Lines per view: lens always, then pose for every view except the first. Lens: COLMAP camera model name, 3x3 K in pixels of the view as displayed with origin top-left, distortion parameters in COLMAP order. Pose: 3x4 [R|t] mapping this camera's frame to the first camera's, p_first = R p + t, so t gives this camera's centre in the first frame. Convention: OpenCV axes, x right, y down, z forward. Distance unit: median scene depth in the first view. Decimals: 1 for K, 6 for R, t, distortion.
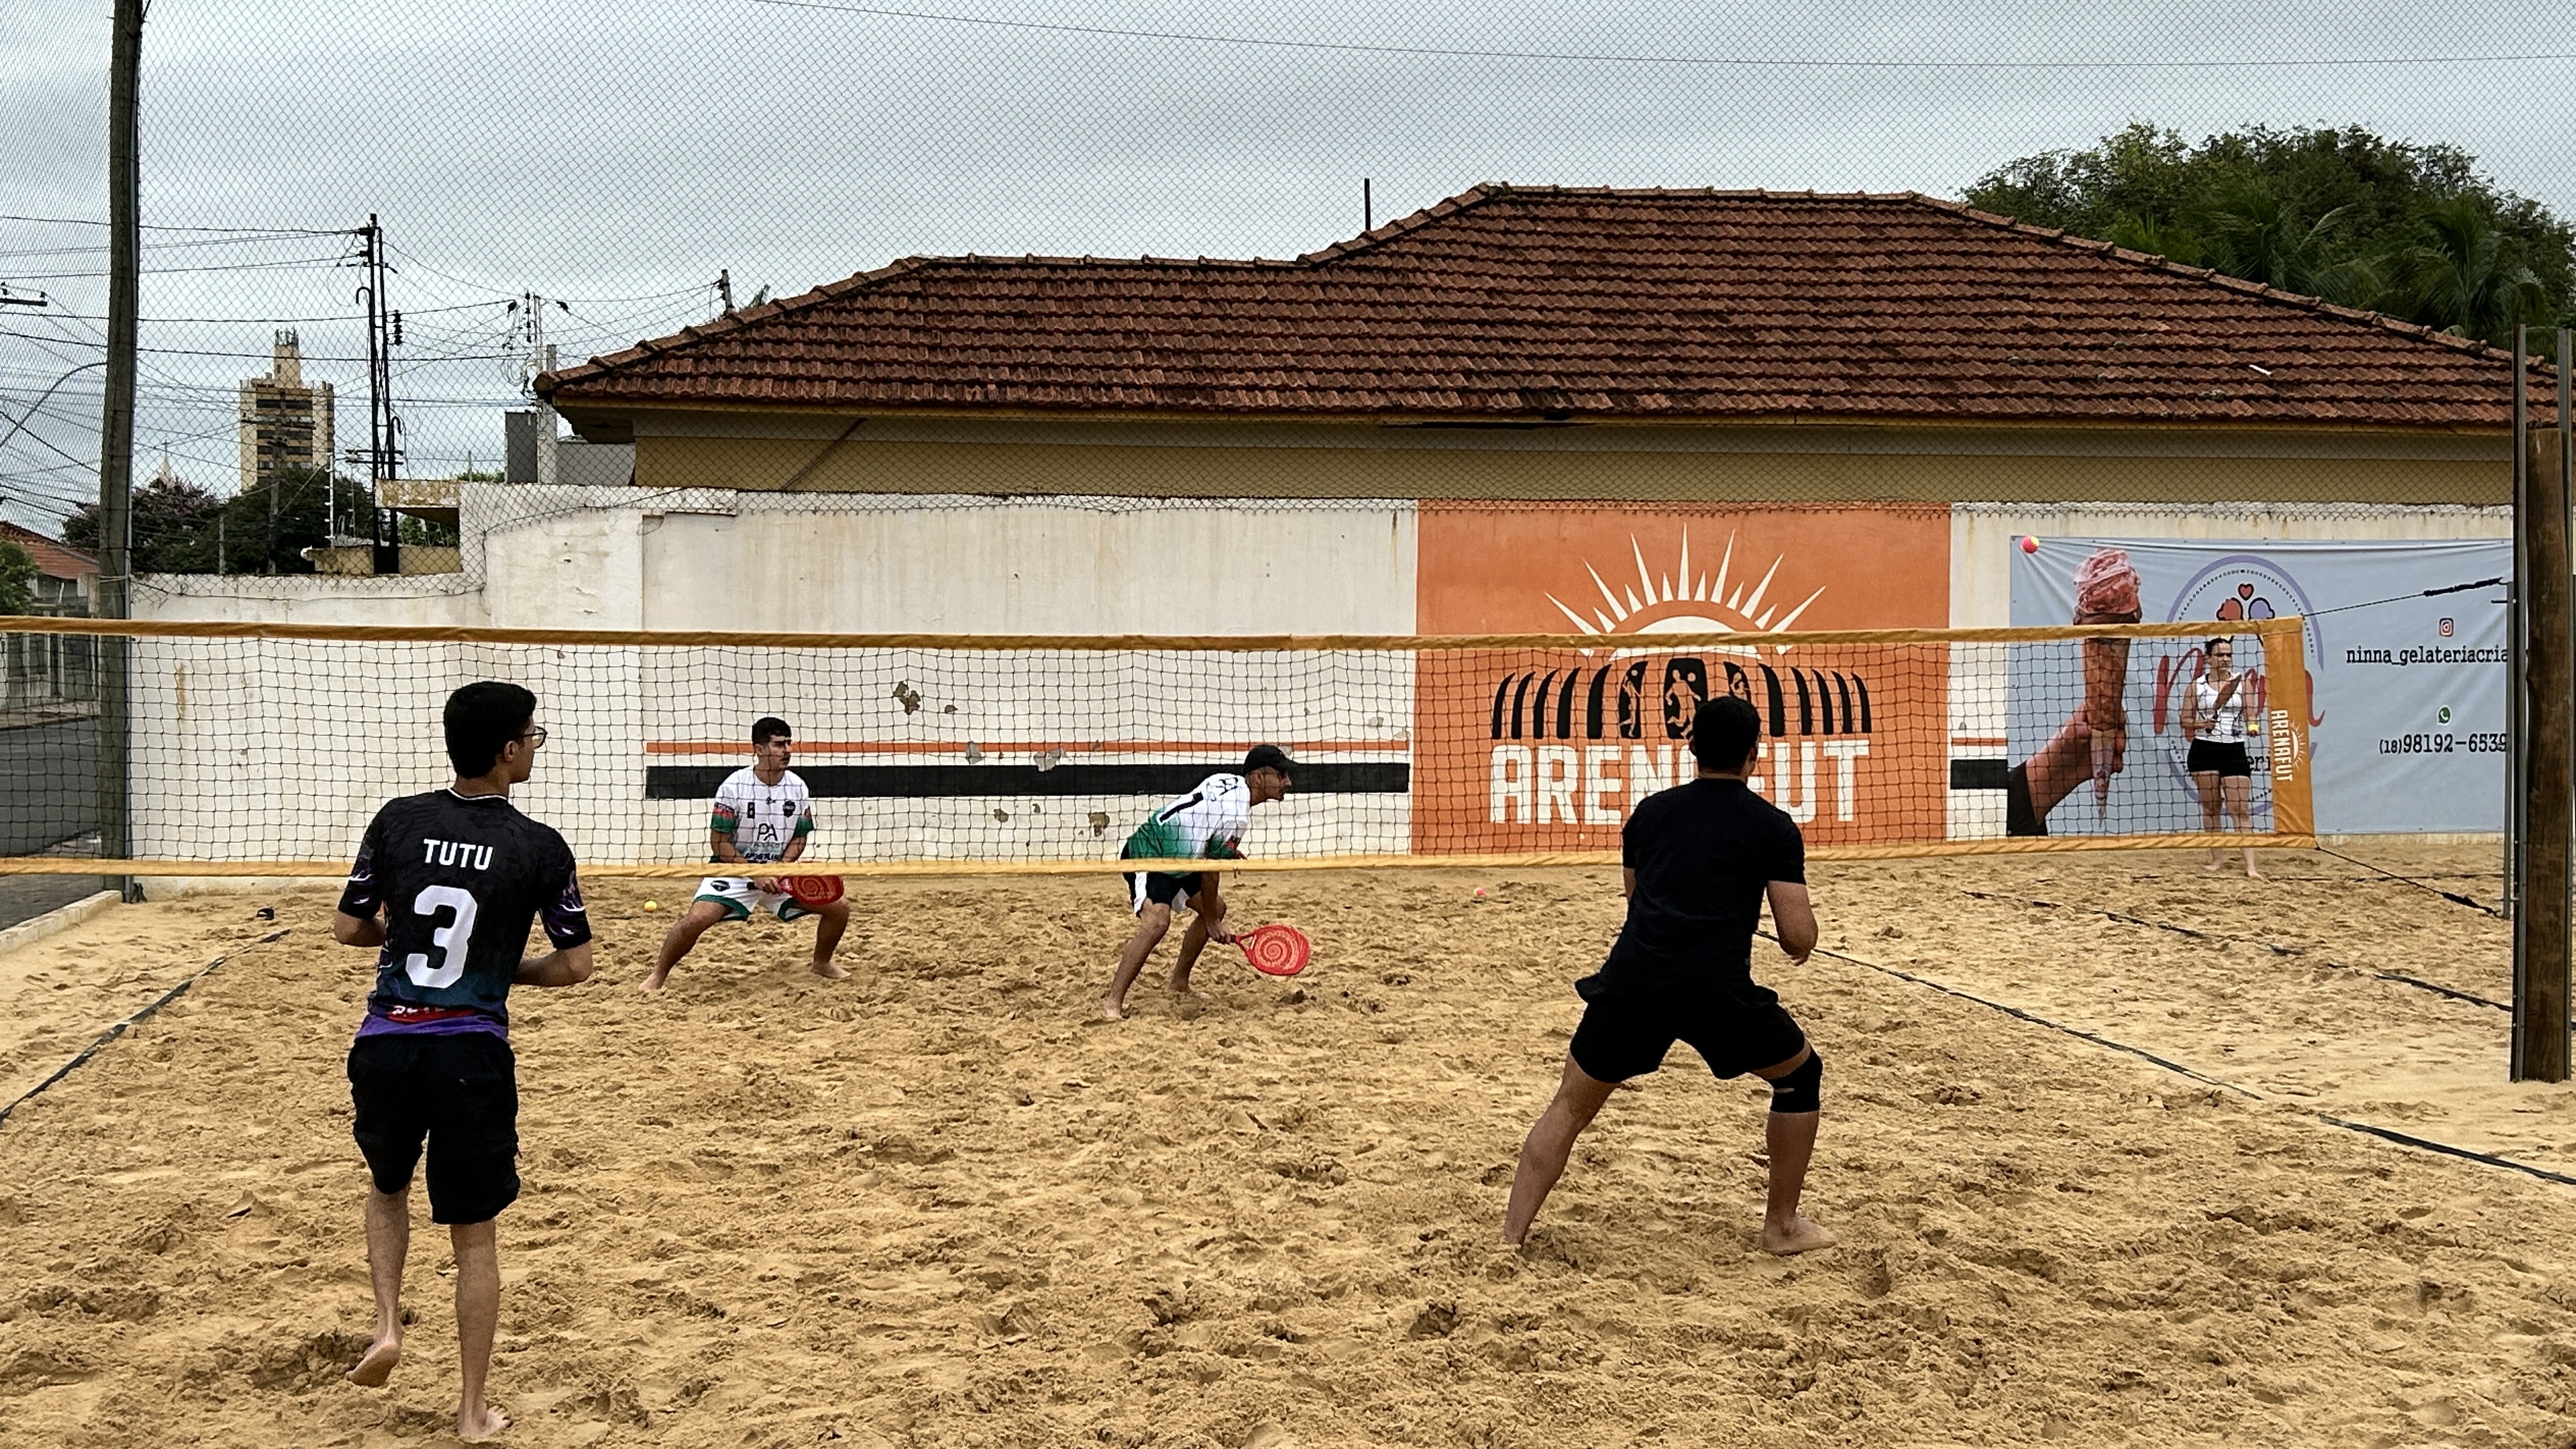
lens RADIAL K [[3071.1, 0, 1269.4], [0, 3071.1, 681.2], [0, 0, 1]] dist [0.238575, -0.786350]
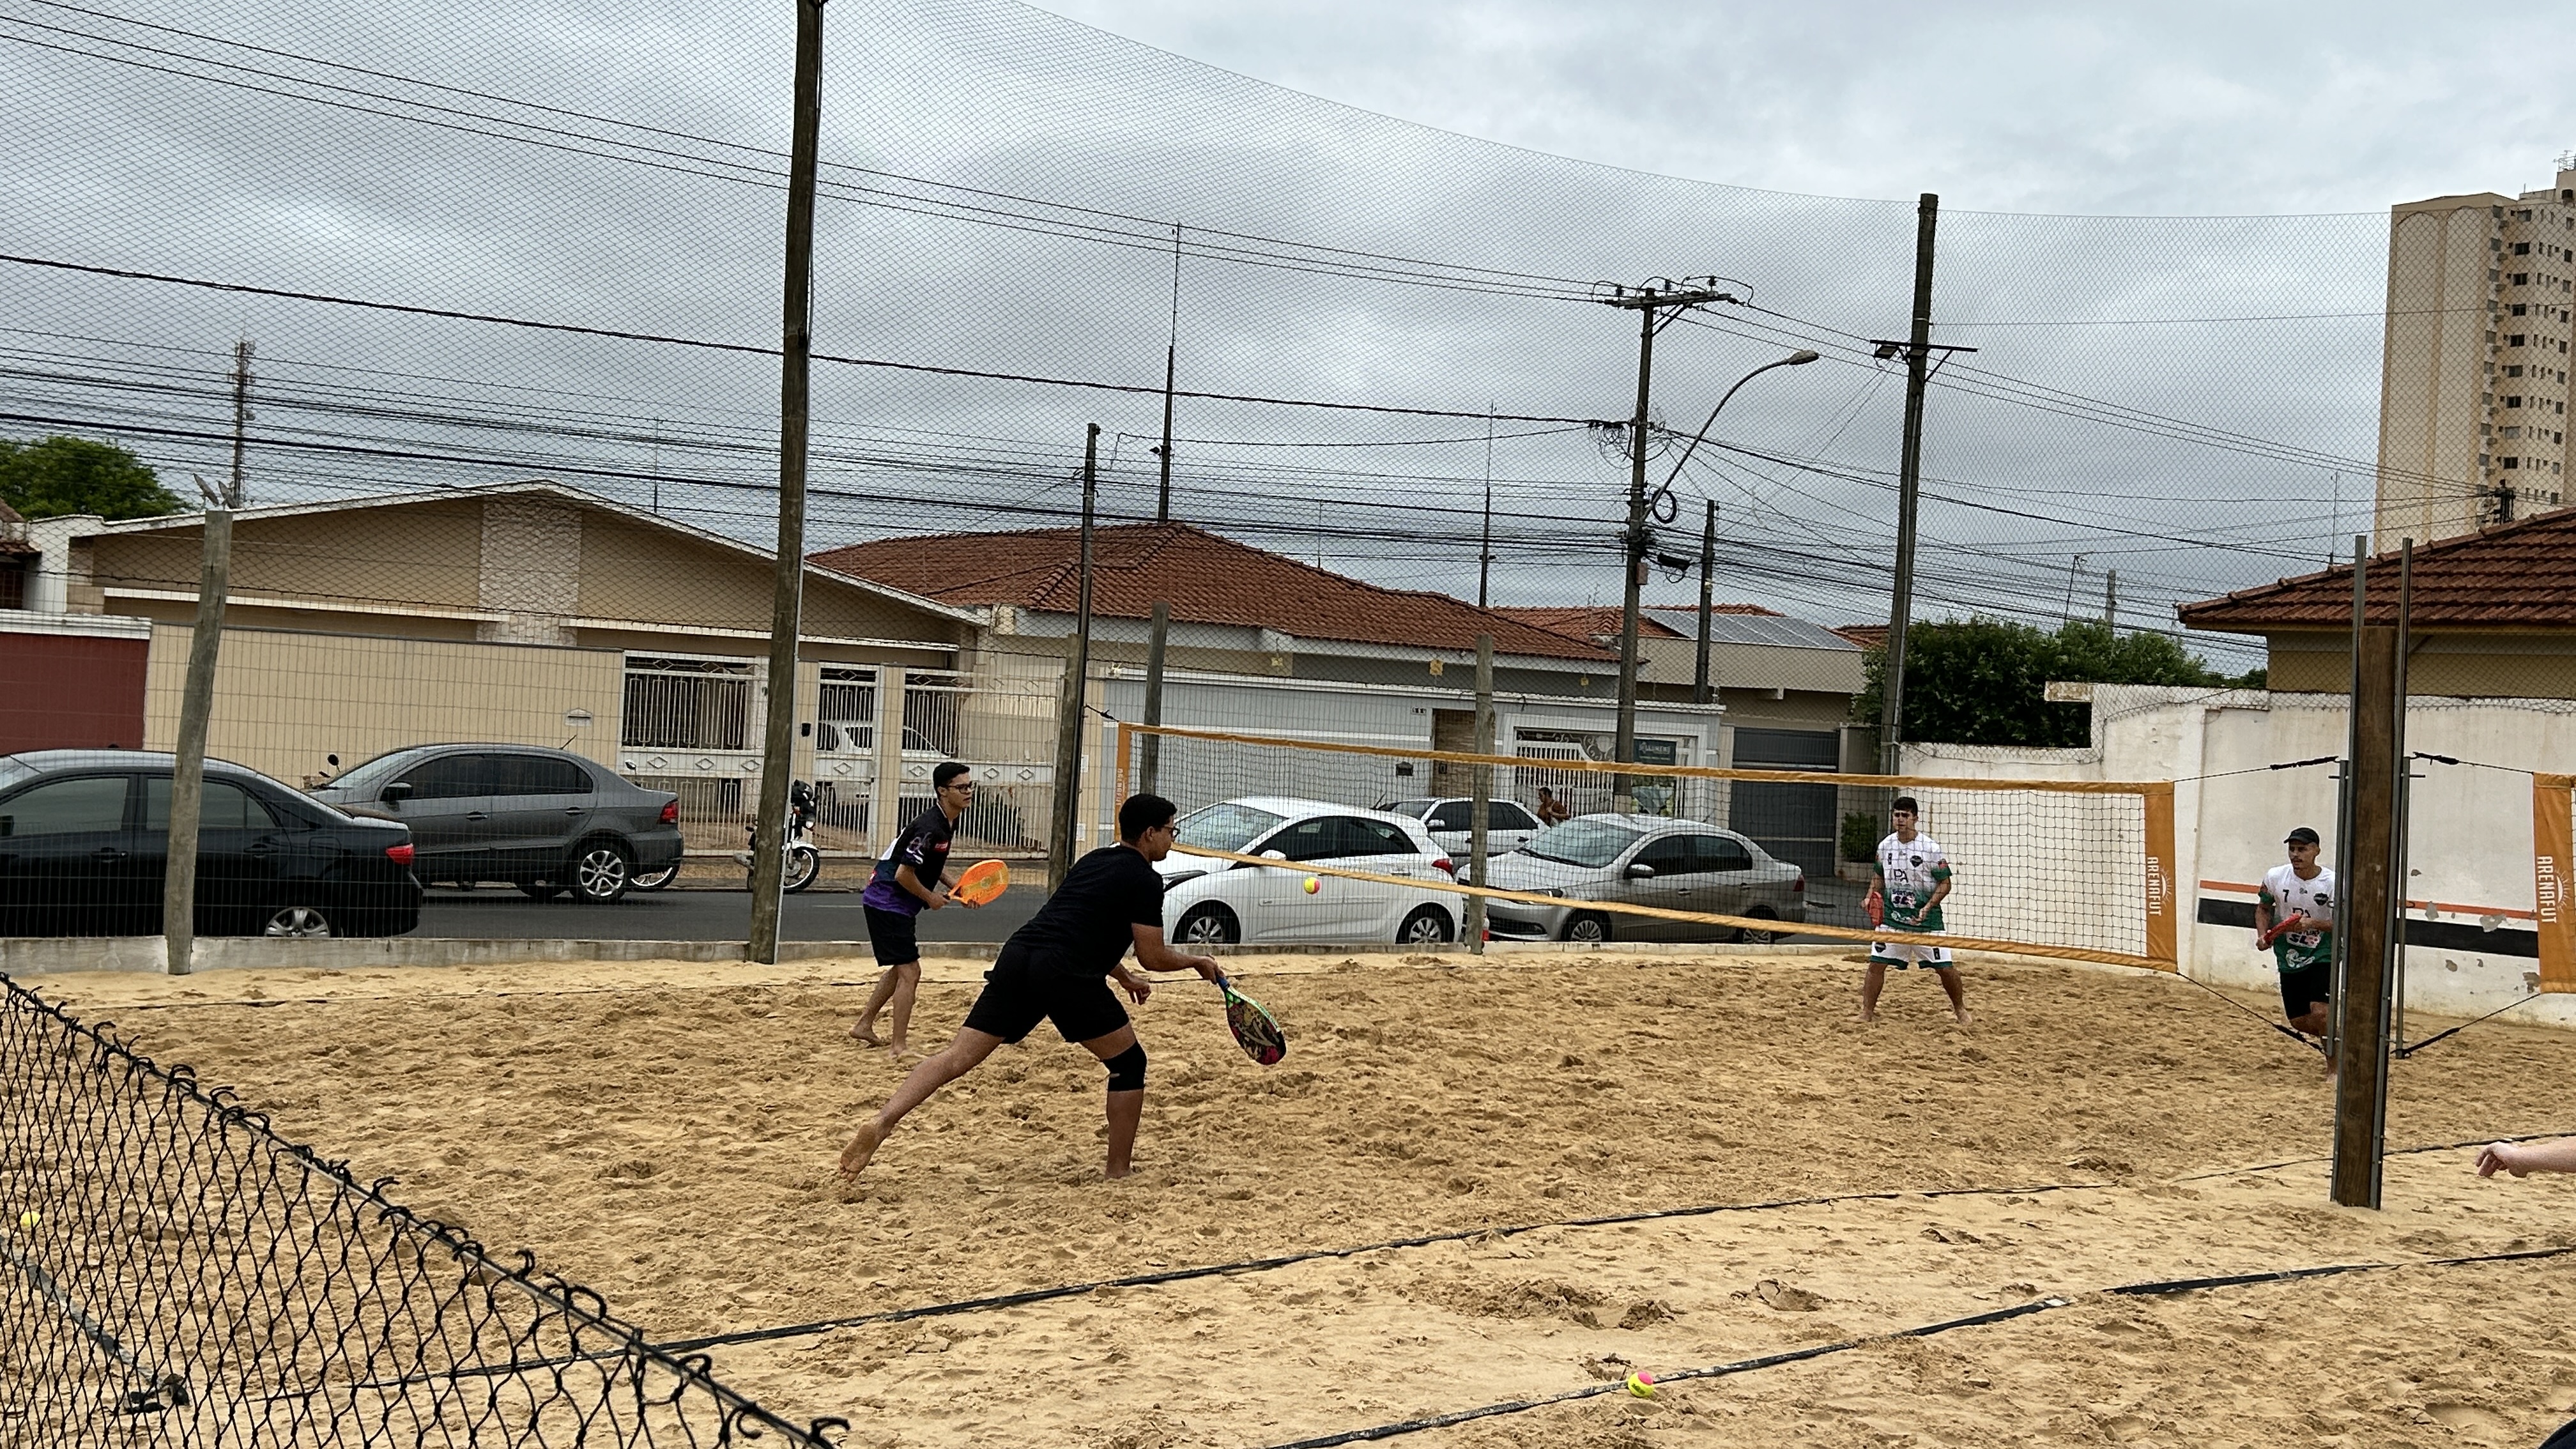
lens RADIAL K [[2612.6, 0, 1284.7], [0, 2612.6, 733.5], [0, 0, 1]] dist [0.158320, -0.332154]
pose [[0.463303, 0.022912, -0.885904, 0.585273], [-0.072127, 0.997324, -0.011927, -0.001089], [0.883260, 0.069423, 0.463716, 0.113285]]
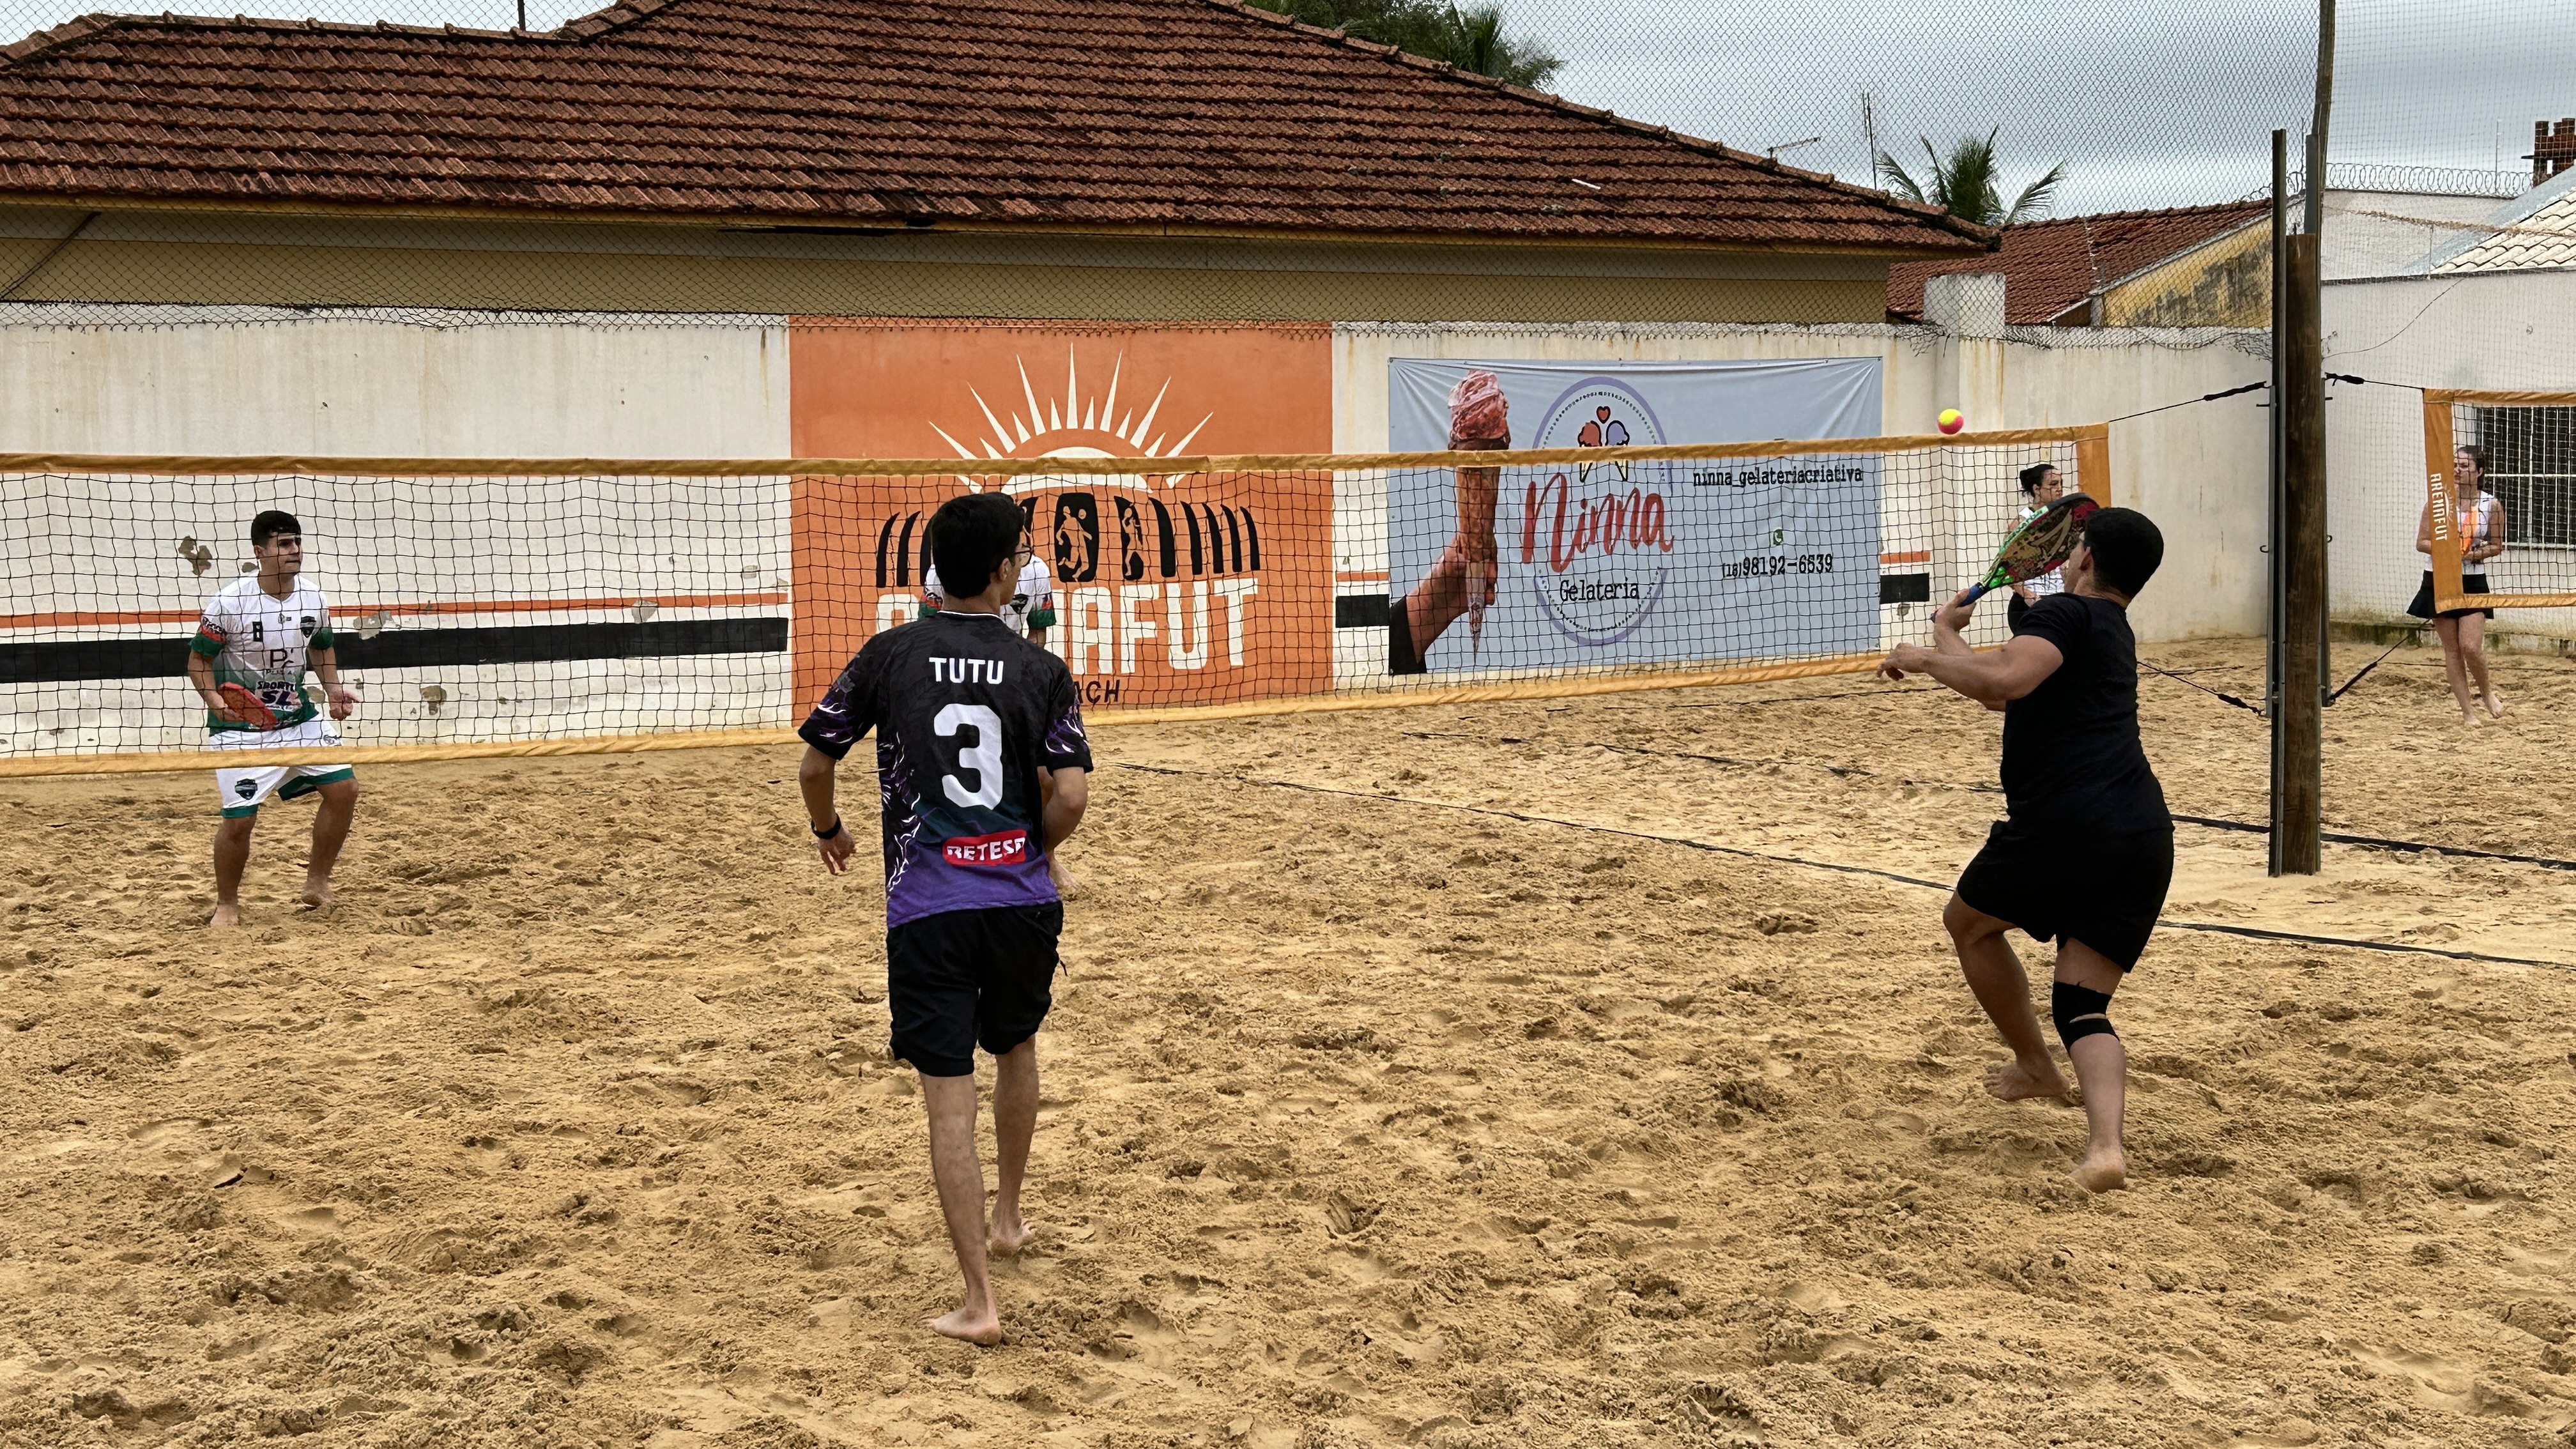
lens RADIAL K [[3428.4, 0, 1259.1], [0, 3428.4, 710.2], [0, 0, 1]] dist [0.213689, -0.663705]
pose [[0.937395, -0.040197, 0.345940, -0.165255], [0.022615, 0.998246, 0.054711, 0.002300], [-0.347533, -0.043462, 0.936660, 0.029996]]
